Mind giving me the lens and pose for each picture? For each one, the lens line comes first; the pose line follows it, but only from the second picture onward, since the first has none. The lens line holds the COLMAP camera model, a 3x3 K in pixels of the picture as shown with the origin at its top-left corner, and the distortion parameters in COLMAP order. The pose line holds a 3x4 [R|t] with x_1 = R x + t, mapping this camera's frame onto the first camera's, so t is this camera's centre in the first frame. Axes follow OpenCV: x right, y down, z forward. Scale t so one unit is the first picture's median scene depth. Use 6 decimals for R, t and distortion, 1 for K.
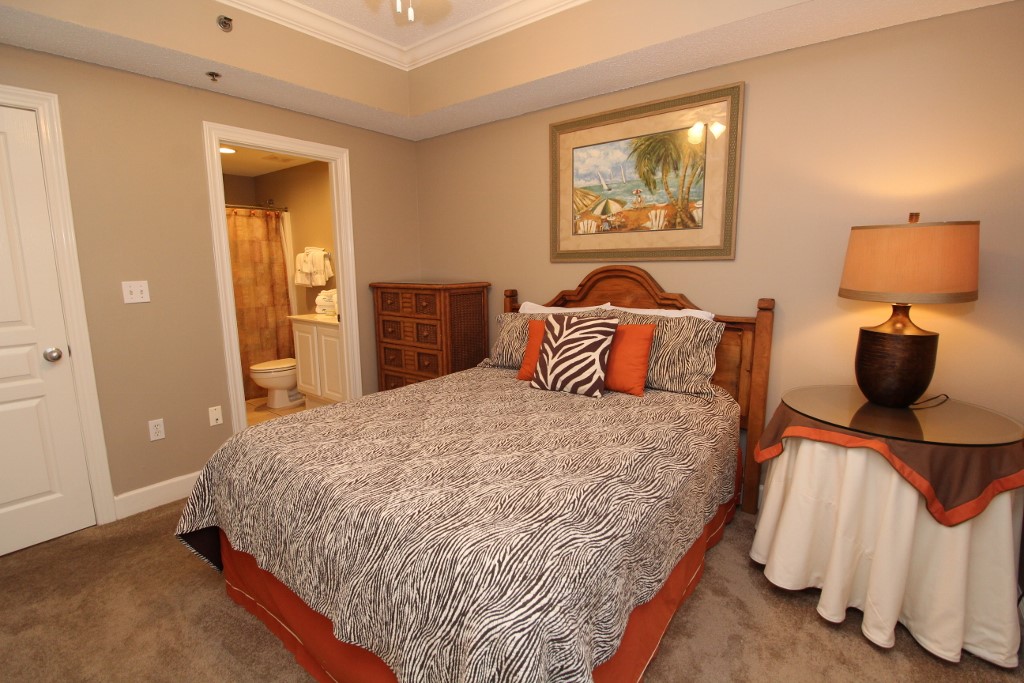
lens RADIAL K [[477.0, 0, 509.7], [0, 477.0, 339.4], [0, 0, 1]] dist [0.004160, -0.014135]
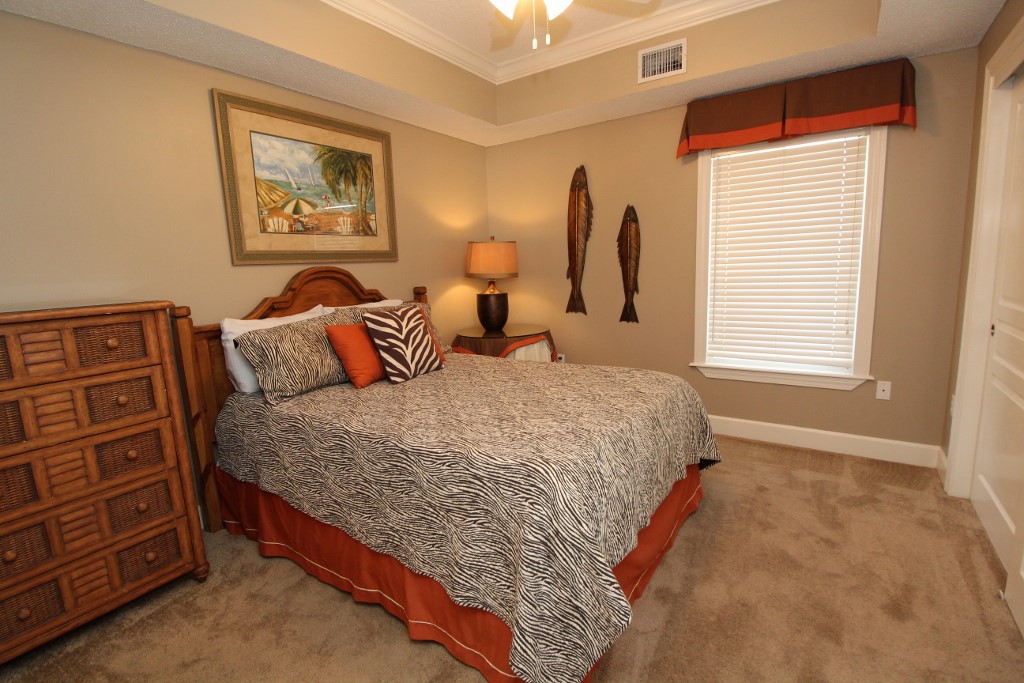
lens RADIAL K [[477.0, 0, 509.7], [0, 477.0, 339.4], [0, 0, 1]] dist [0.004160, -0.014135]
pose [[-0.065449, -0.142689, 0.987601, -0.782151], [0.197192, 0.968356, 0.152976, -0.078807], [-0.978178, 0.204760, -0.035240, 0.648650]]
